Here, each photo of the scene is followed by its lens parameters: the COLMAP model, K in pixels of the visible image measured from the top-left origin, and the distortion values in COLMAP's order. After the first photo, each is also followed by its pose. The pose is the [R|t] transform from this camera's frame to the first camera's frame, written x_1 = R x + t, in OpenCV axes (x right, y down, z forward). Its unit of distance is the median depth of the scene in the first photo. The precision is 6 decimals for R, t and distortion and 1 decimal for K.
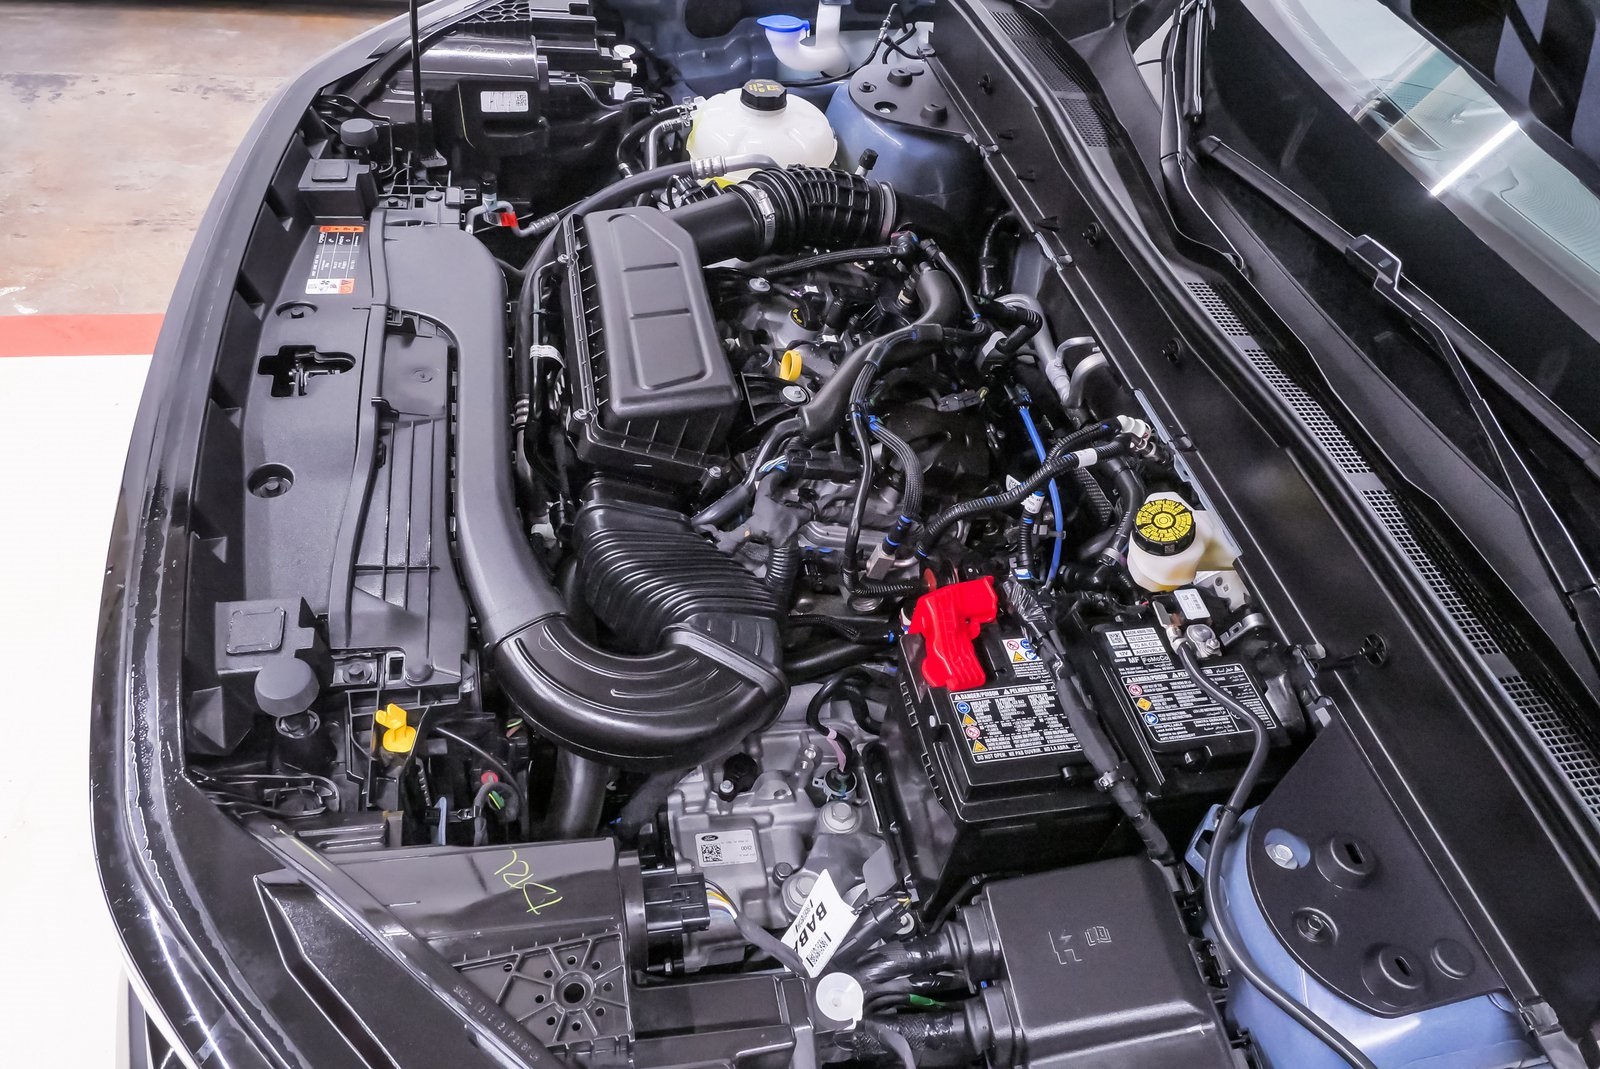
lens RADIAL K [[1174.5, 0, 800.0], [0, 1174.5, 534.5], [0, 0, 1]] dist [-0.043056, 0.012248]
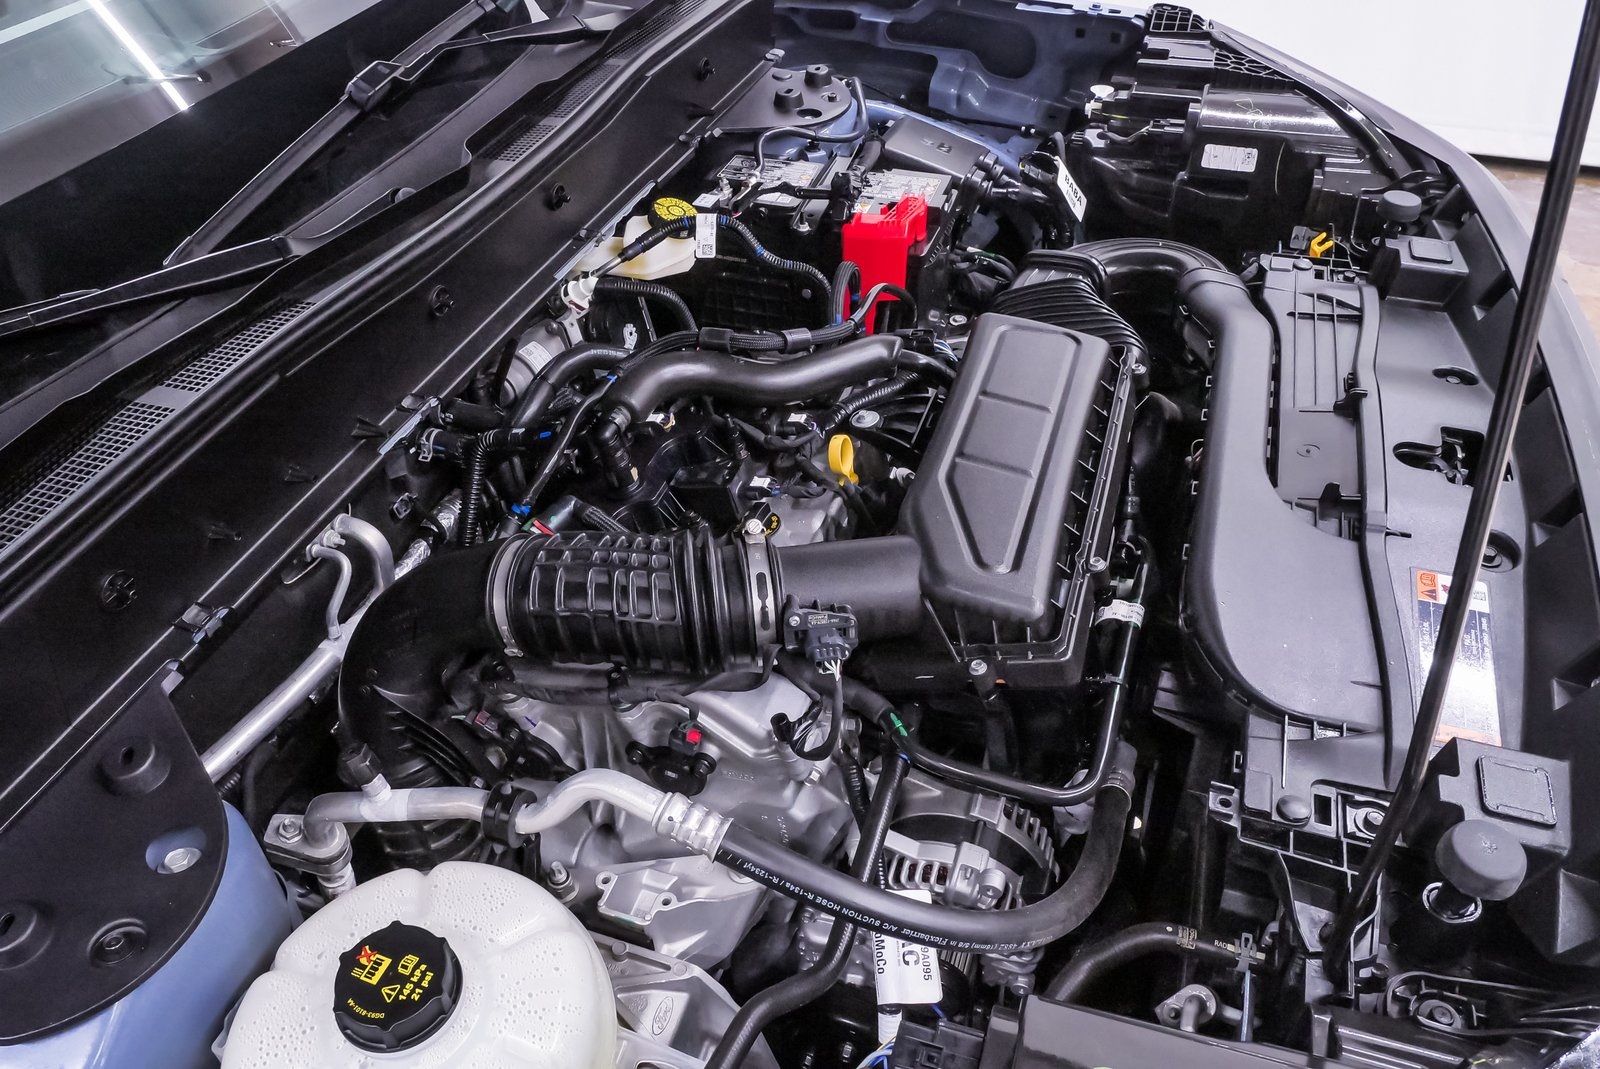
lens RADIAL K [[1174.5, 0, 800.0], [0, 1174.5, 534.5], [0, 0, 1]] dist [-0.043056, 0.012248]
pose [[-0.863719, -0.388054, 0.321564, -0.302177], [0.296309, 0.125111, 0.946862, -1.038332], [-0.407665, 0.913105, 0.006923, 1.207920]]
